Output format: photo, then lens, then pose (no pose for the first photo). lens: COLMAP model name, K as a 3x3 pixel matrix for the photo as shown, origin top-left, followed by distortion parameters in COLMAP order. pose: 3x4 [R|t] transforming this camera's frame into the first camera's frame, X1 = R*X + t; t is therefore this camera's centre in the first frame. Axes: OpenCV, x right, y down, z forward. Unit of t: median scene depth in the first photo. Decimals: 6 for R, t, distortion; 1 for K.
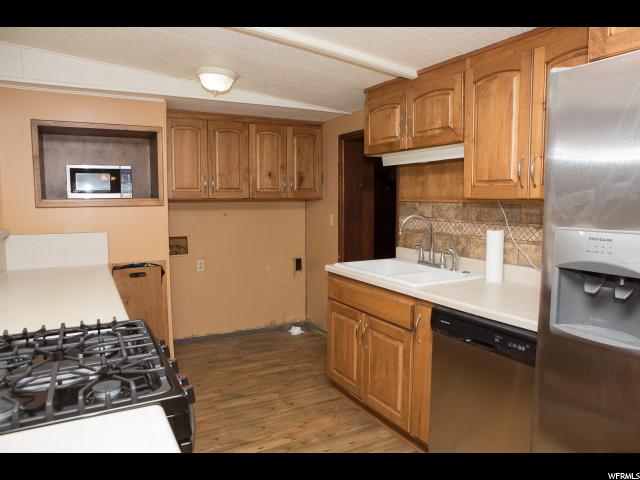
lens RADIAL K [[449.1, 0, 315.3], [0, 449.1, 239.1], [0, 0, 1]] dist [-0.088574, 0.061790]
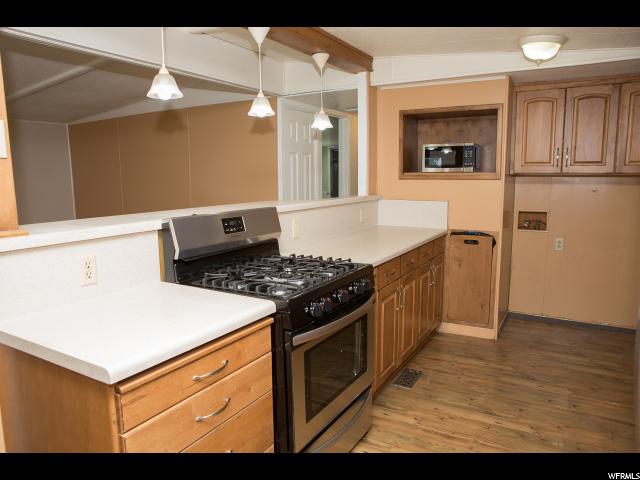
lens RADIAL K [[449.1, 0, 314.5], [0, 449.1, 237.0], [0, 0, 1]] dist [-0.088574, 0.061790]
pose [[0.527761, 0.117089, -0.841284, 0.324738], [-0.074491, 0.993017, 0.091476, -0.003594], [0.846120, 0.014391, 0.532798, 0.082838]]
